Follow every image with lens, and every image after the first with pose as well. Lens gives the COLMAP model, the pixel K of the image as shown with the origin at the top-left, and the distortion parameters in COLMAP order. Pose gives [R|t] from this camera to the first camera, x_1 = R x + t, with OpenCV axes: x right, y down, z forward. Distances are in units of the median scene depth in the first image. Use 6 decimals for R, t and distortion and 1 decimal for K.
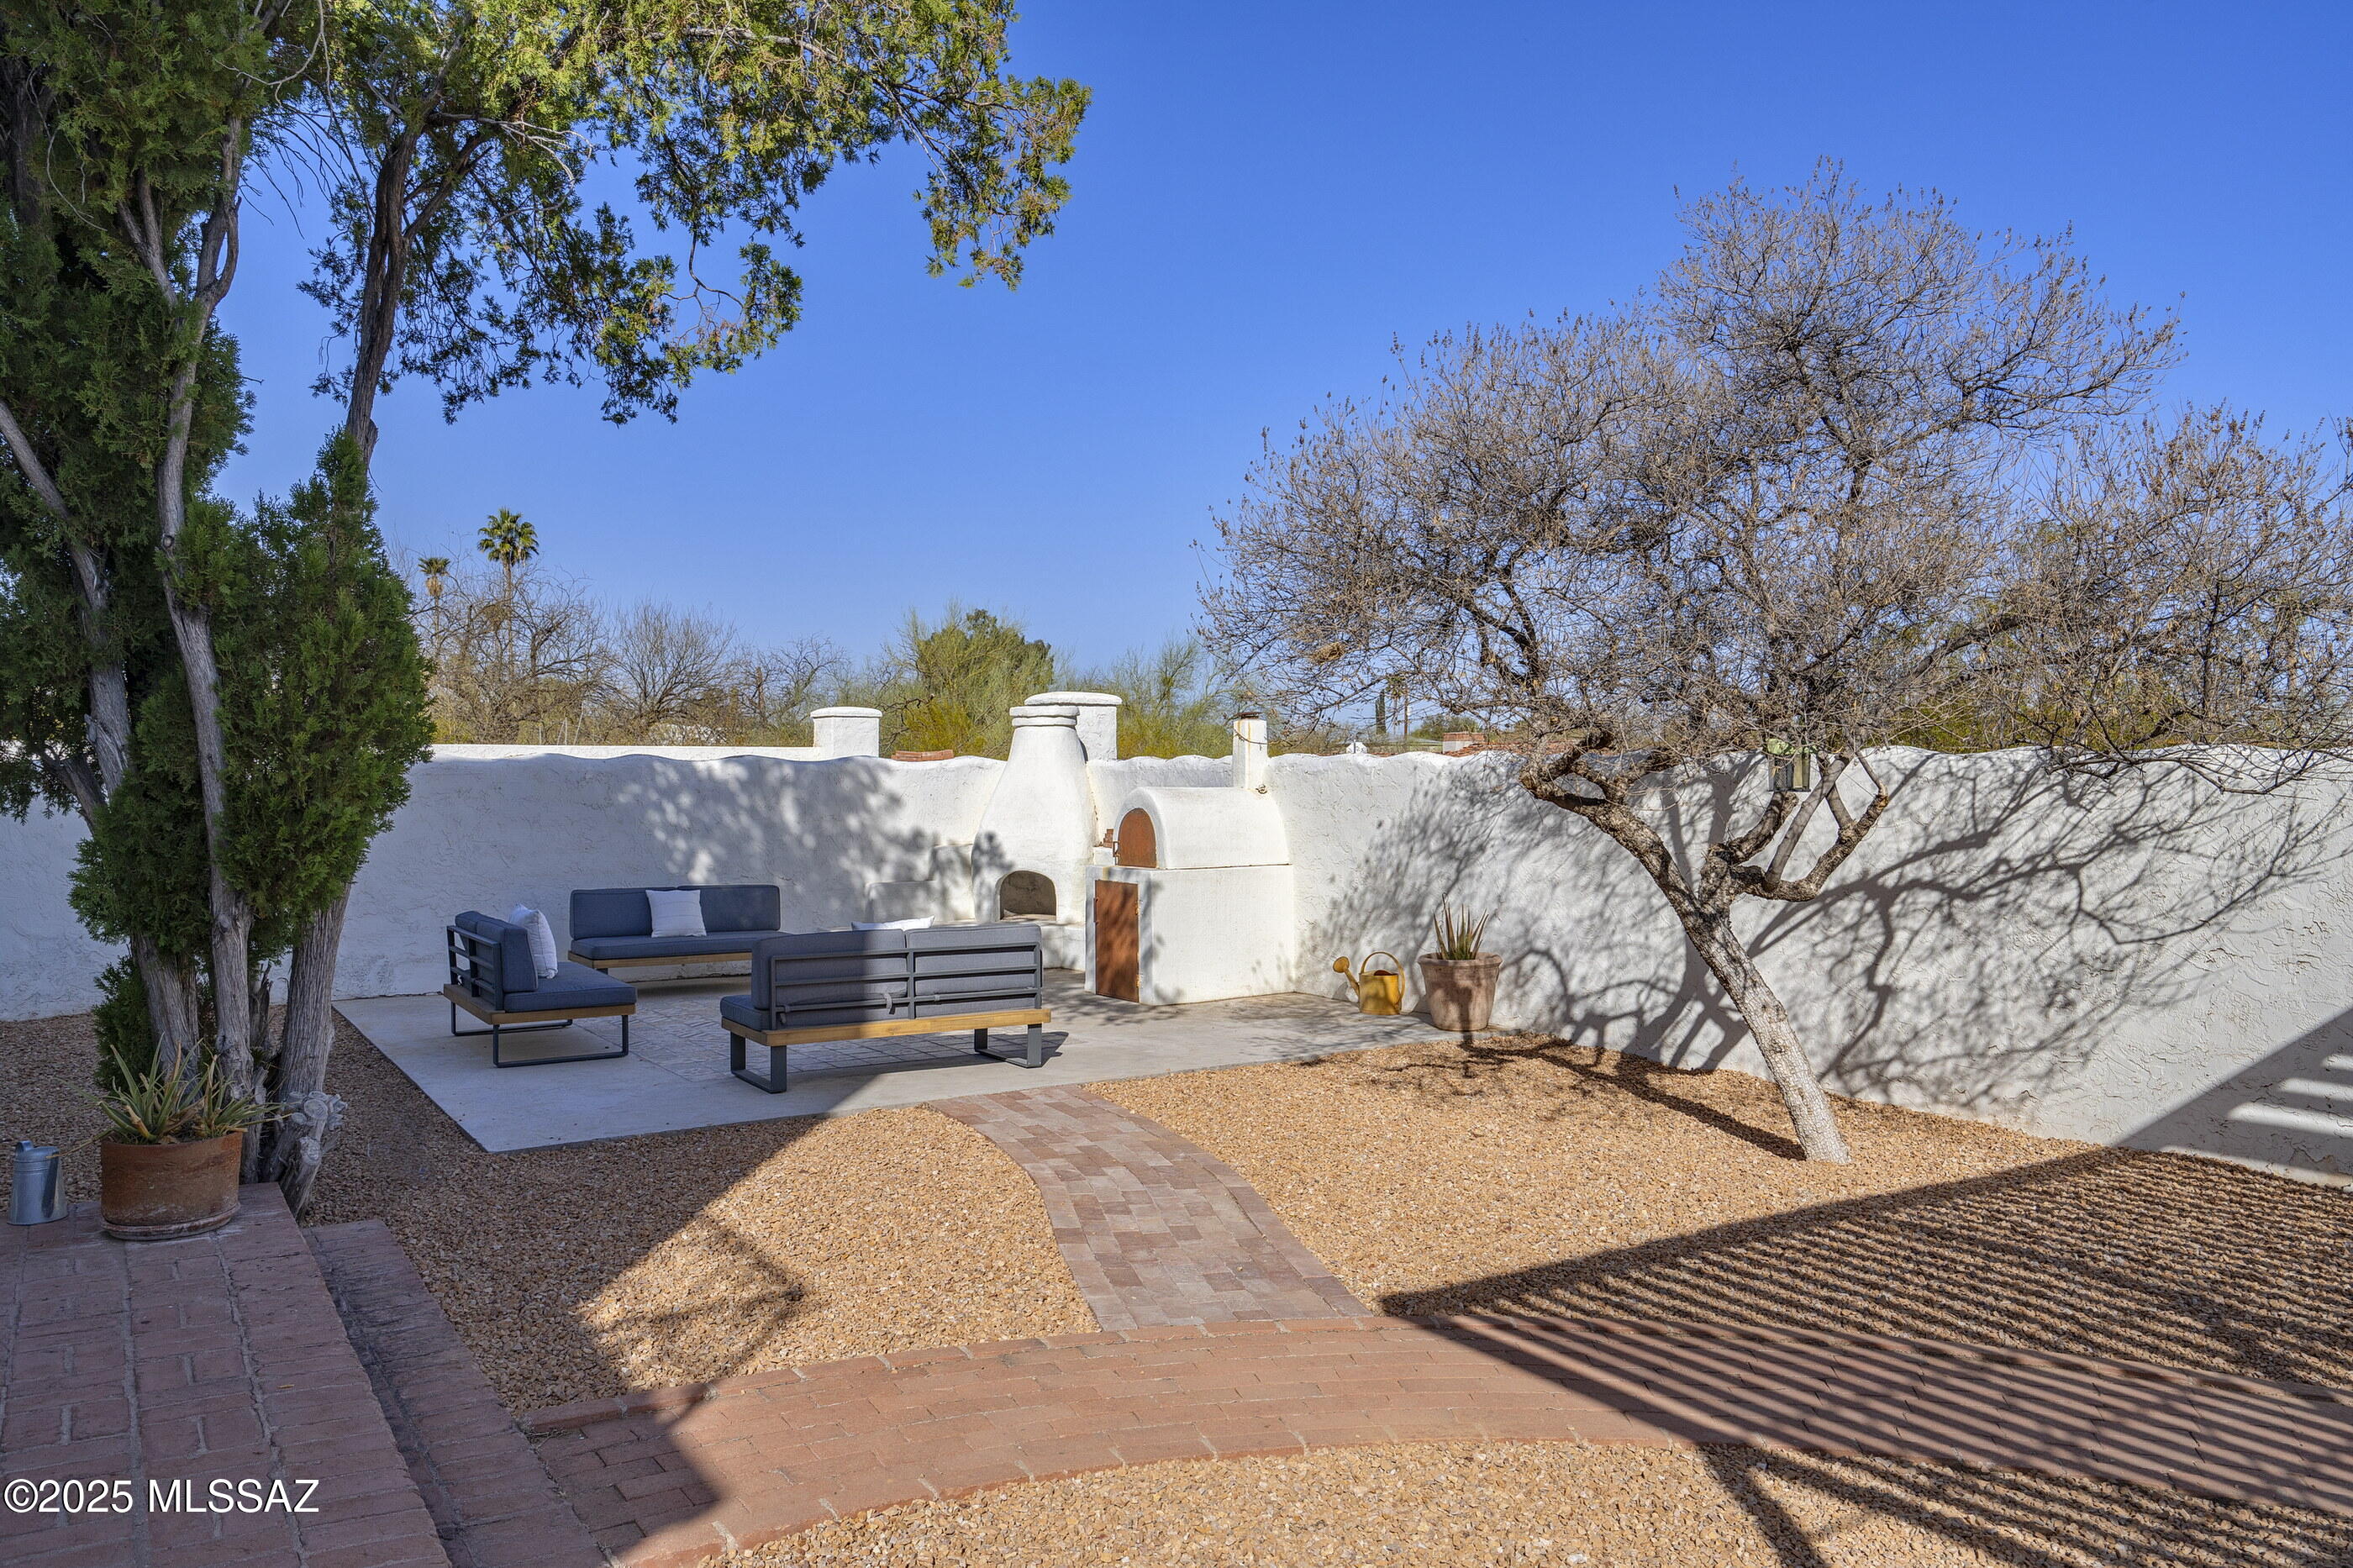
lens RADIAL K [[1660.5, 0, 1176.5], [0, 1660.5, 784.0], [0, 0, 1]] dist [-0.007827, -0.004877]
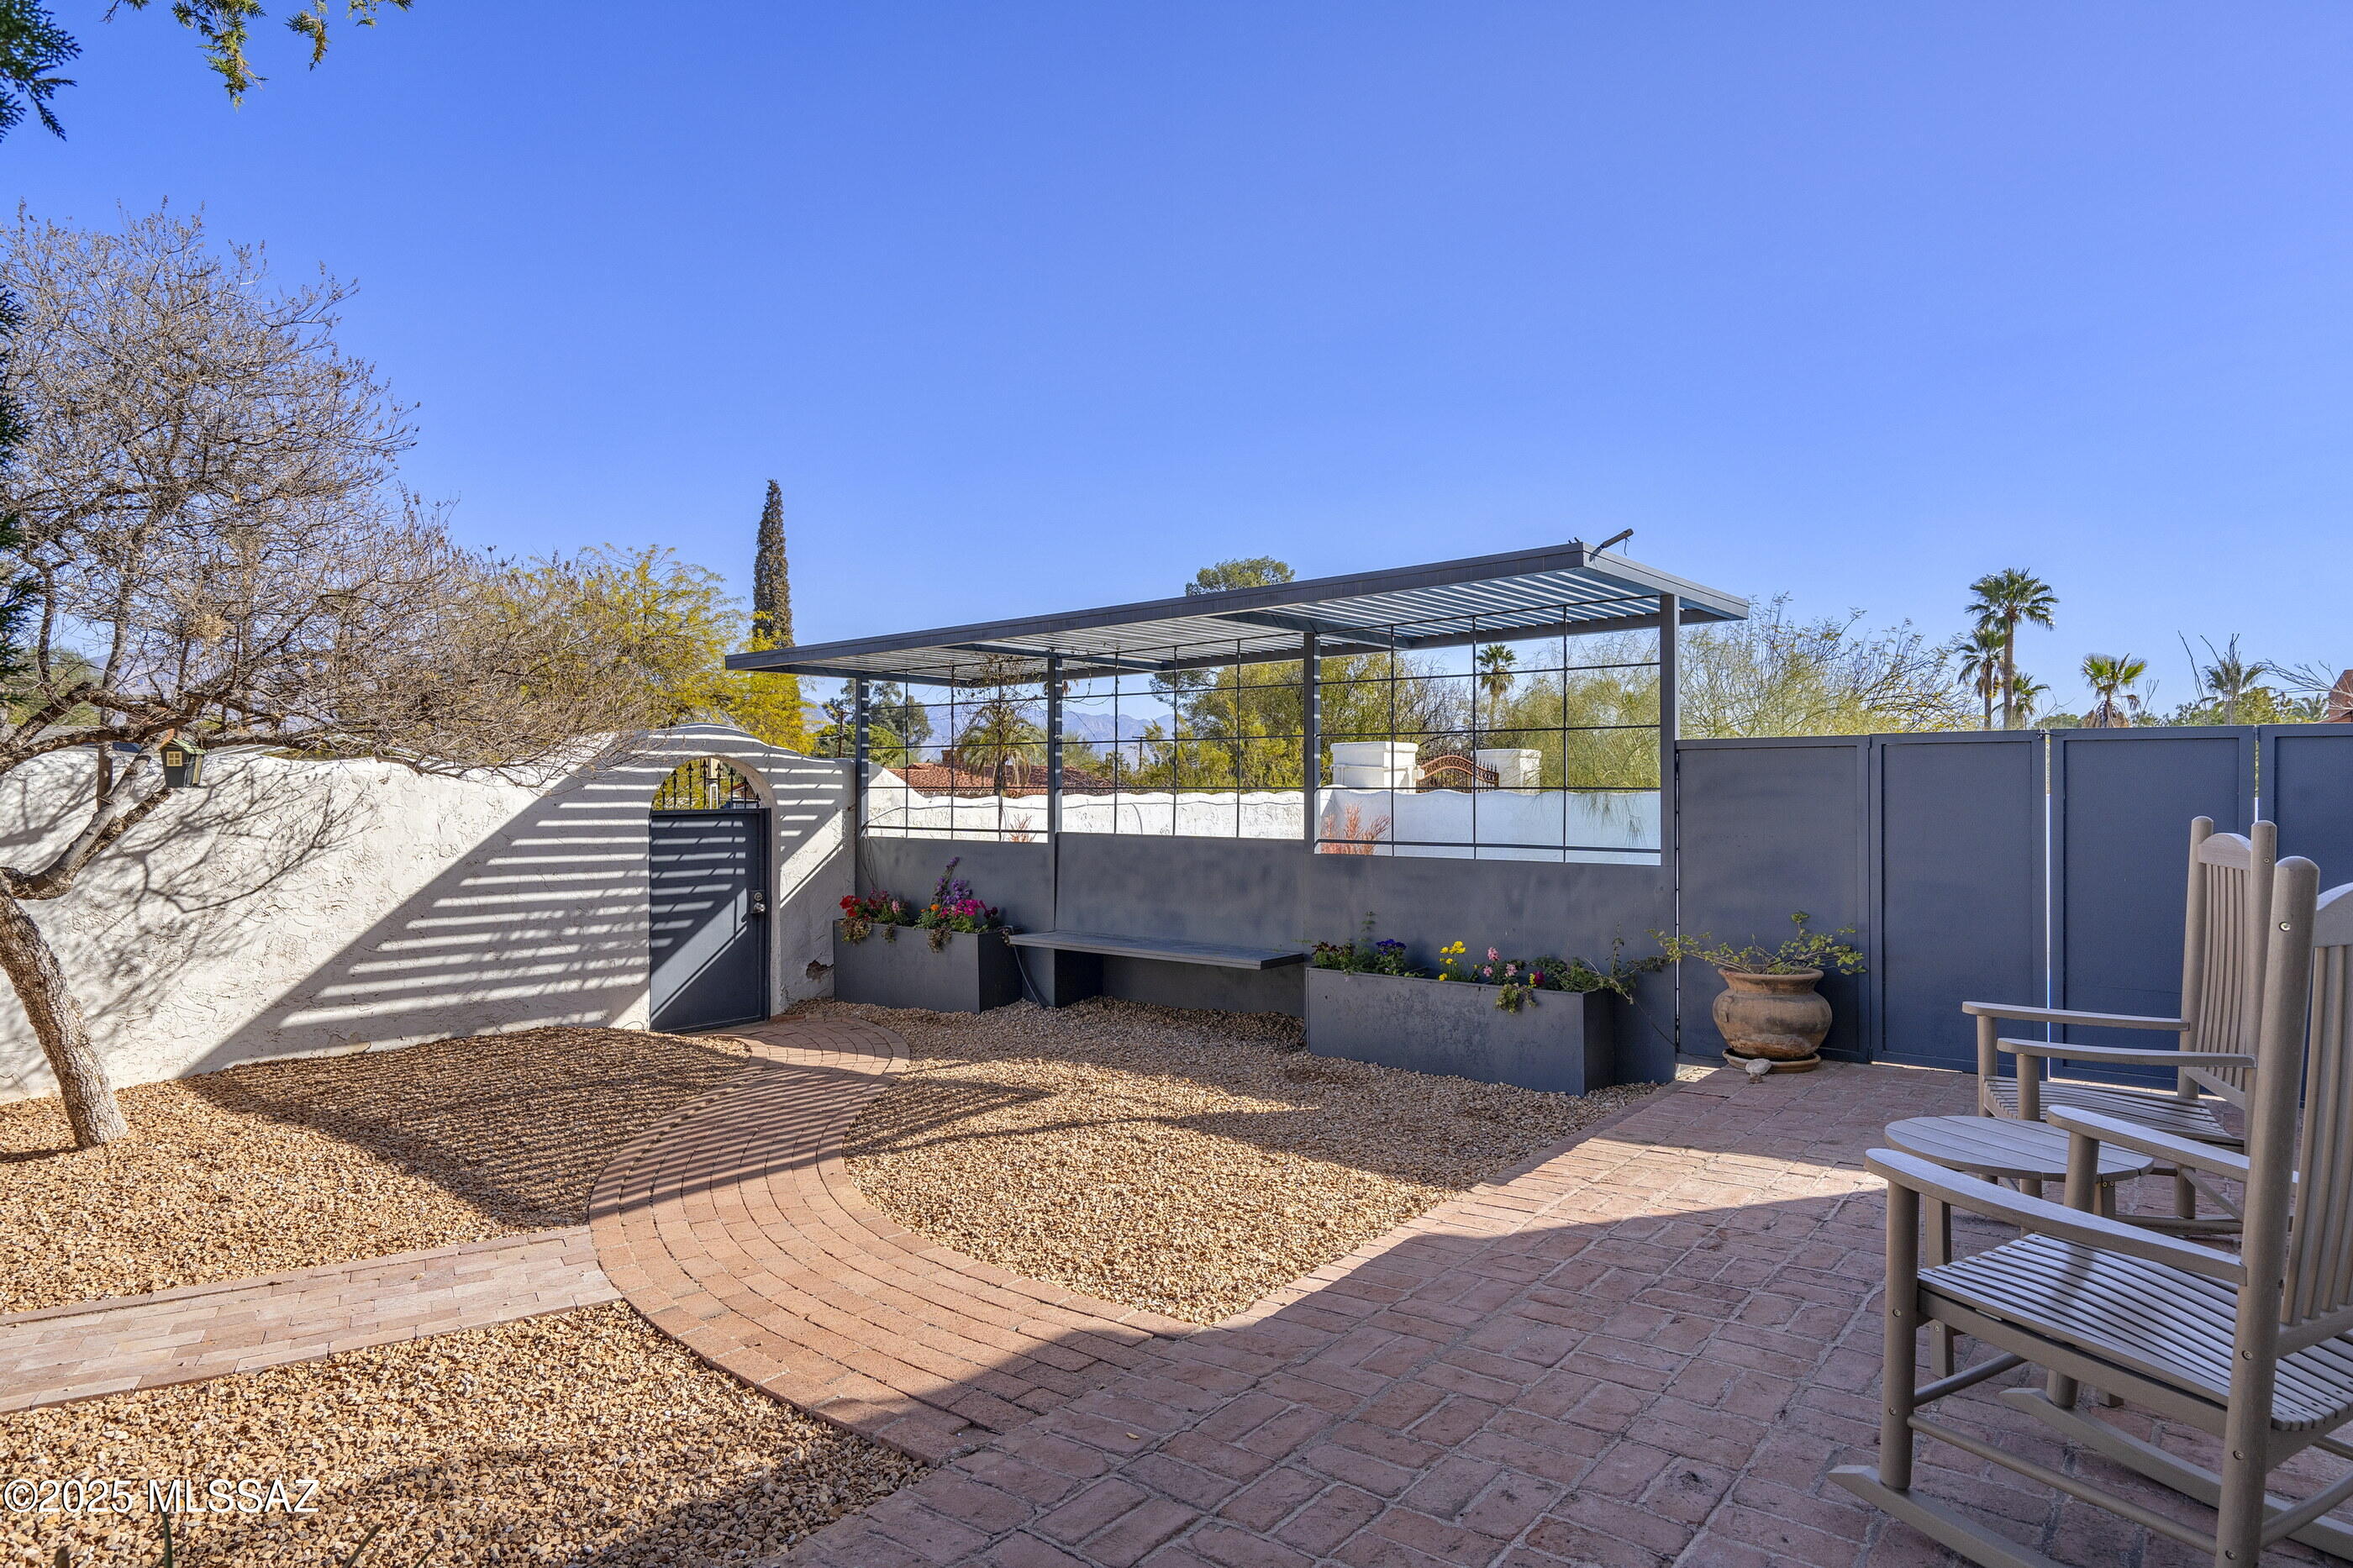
lens RADIAL K [[1336.6, 0, 1176.5], [0, 1336.6, 784.0], [0, 0, 1]] dist [-0.000606, -0.000463]
pose [[-0.314471, 0.004794, 0.949255, -0.633295], [0.006348, 0.999976, -0.002947, 0.007763], [-0.949246, 0.005099, -0.314493, 0.620110]]
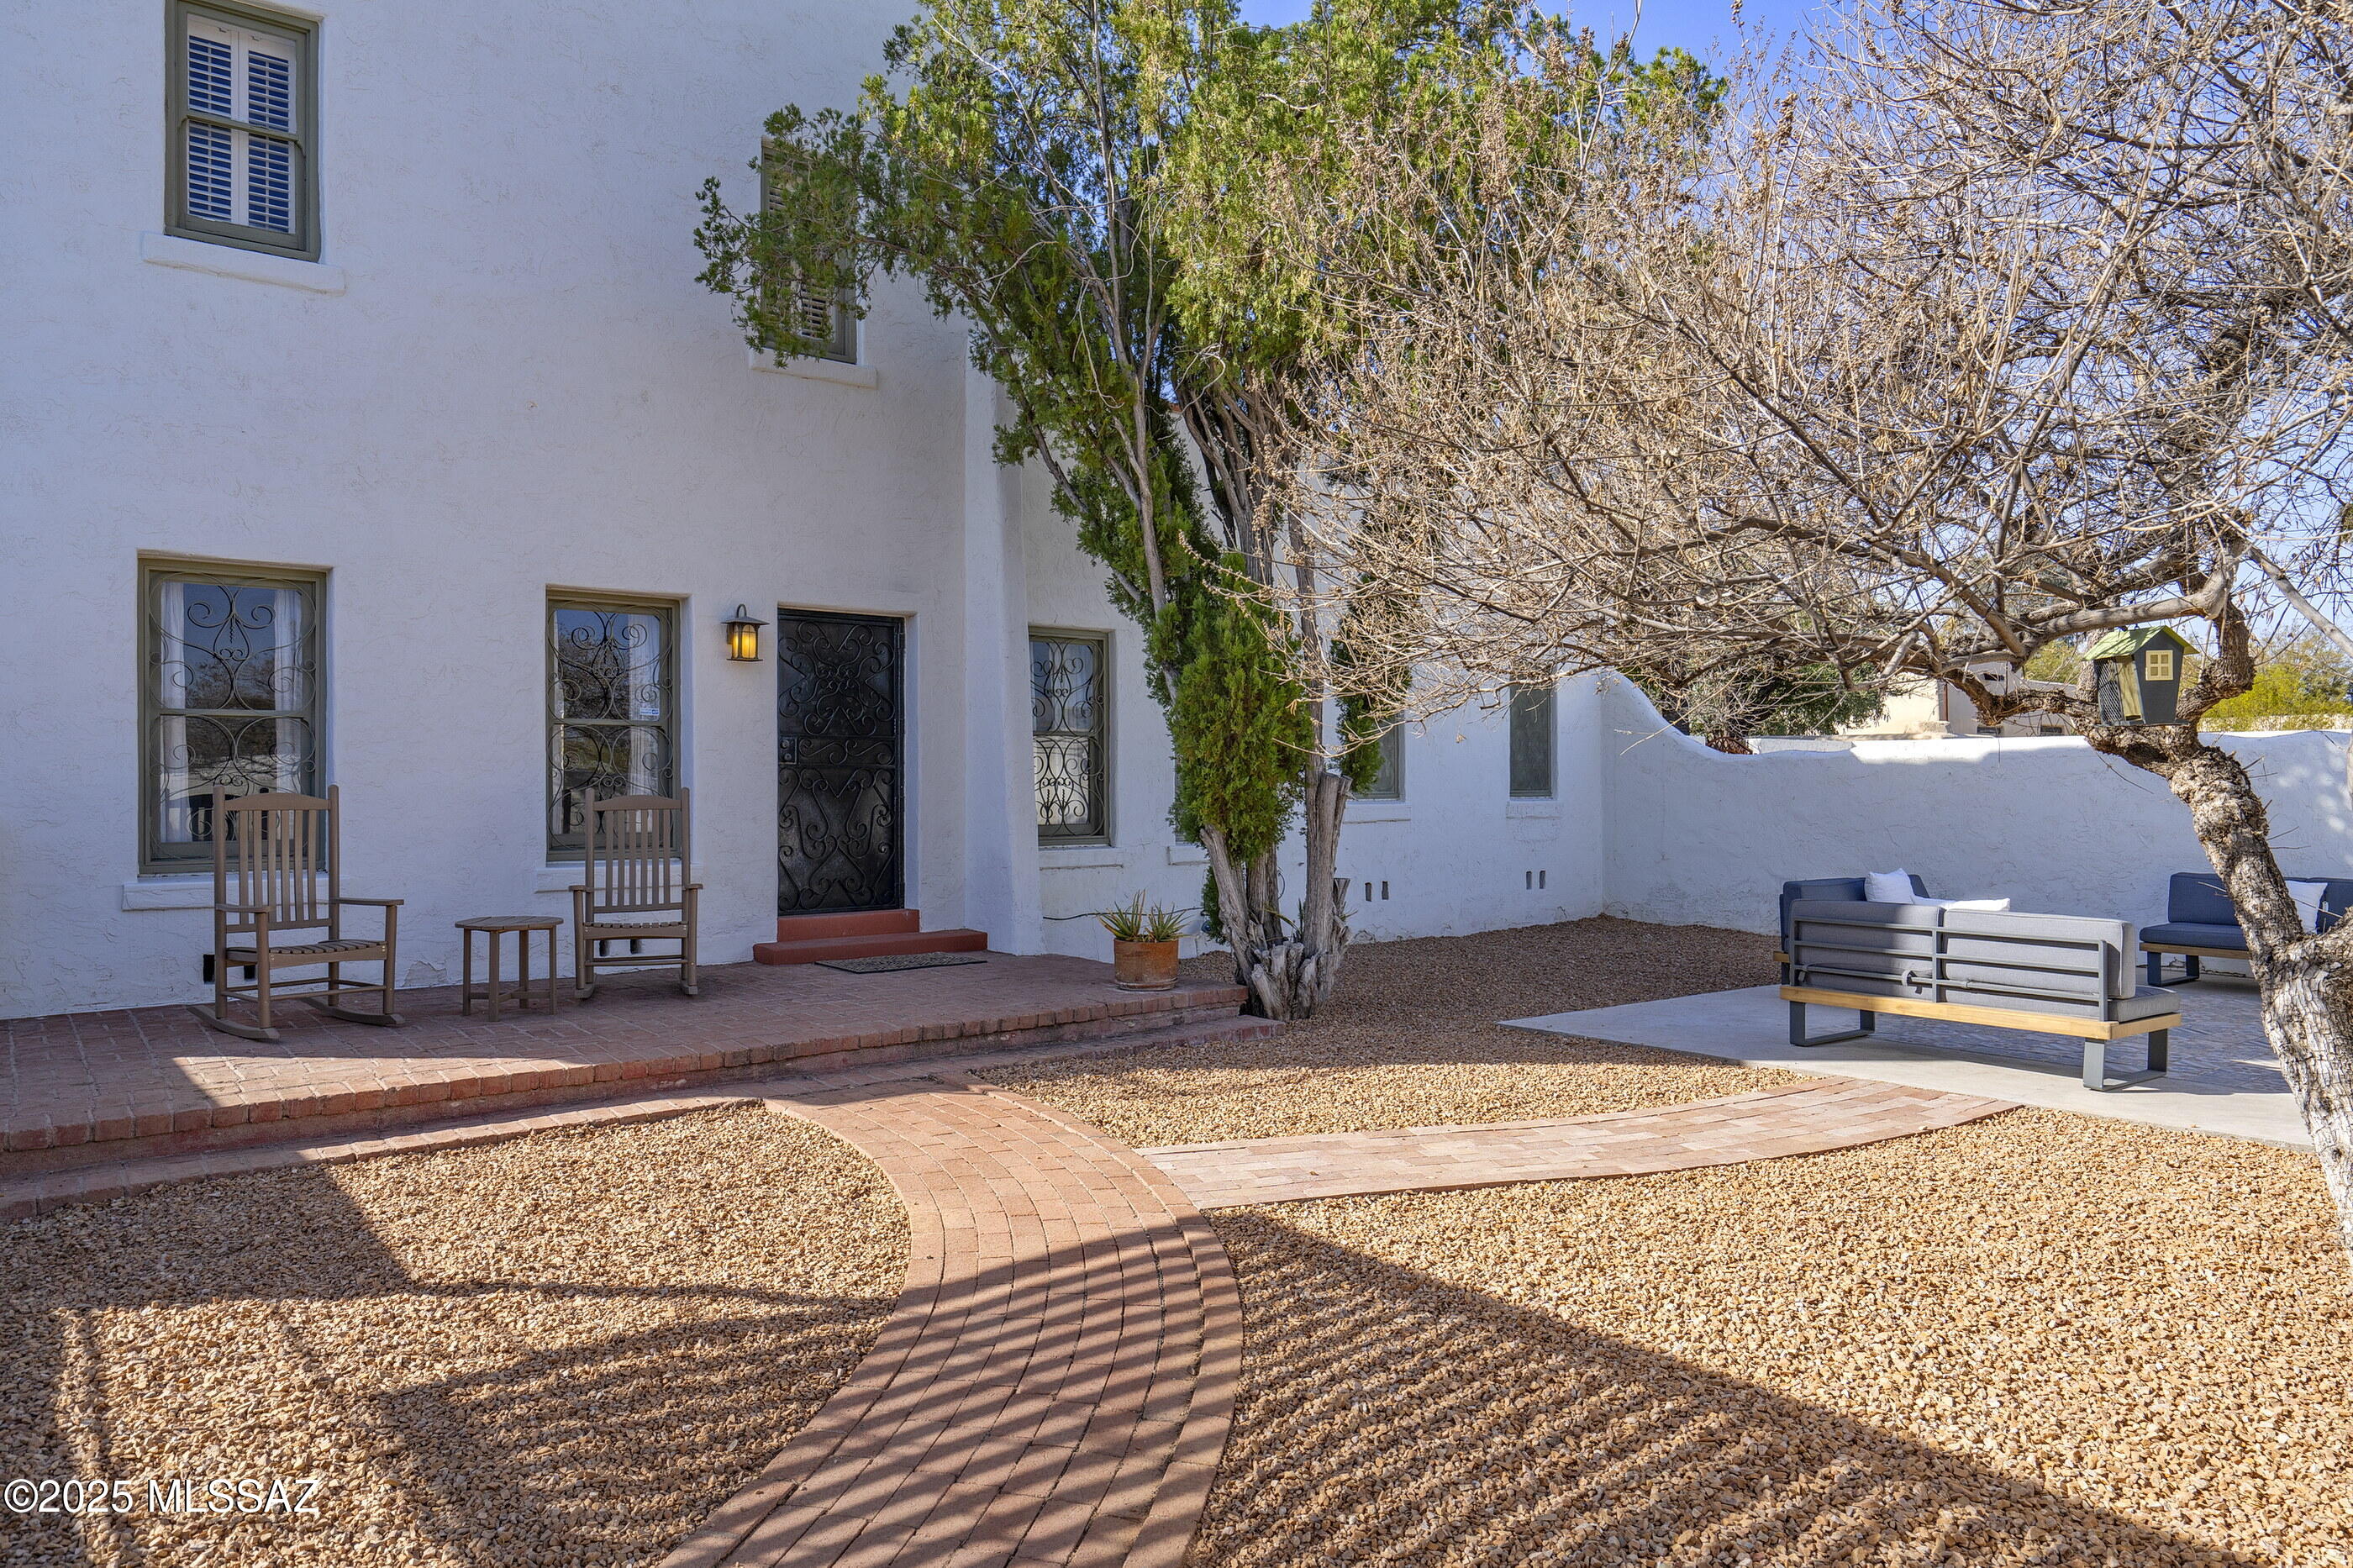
lens RADIAL K [[1457.9, 0, 1176.5], [0, 1457.9, 784.0], [0, 0, 1]] dist [-0.000184, -0.000098]
pose [[0.120056, 0.005570, -0.992752, 0.749617], [-0.010635, 0.999934, 0.004324, 0.025317], [0.992710, 0.010039, 0.120107, 0.603539]]
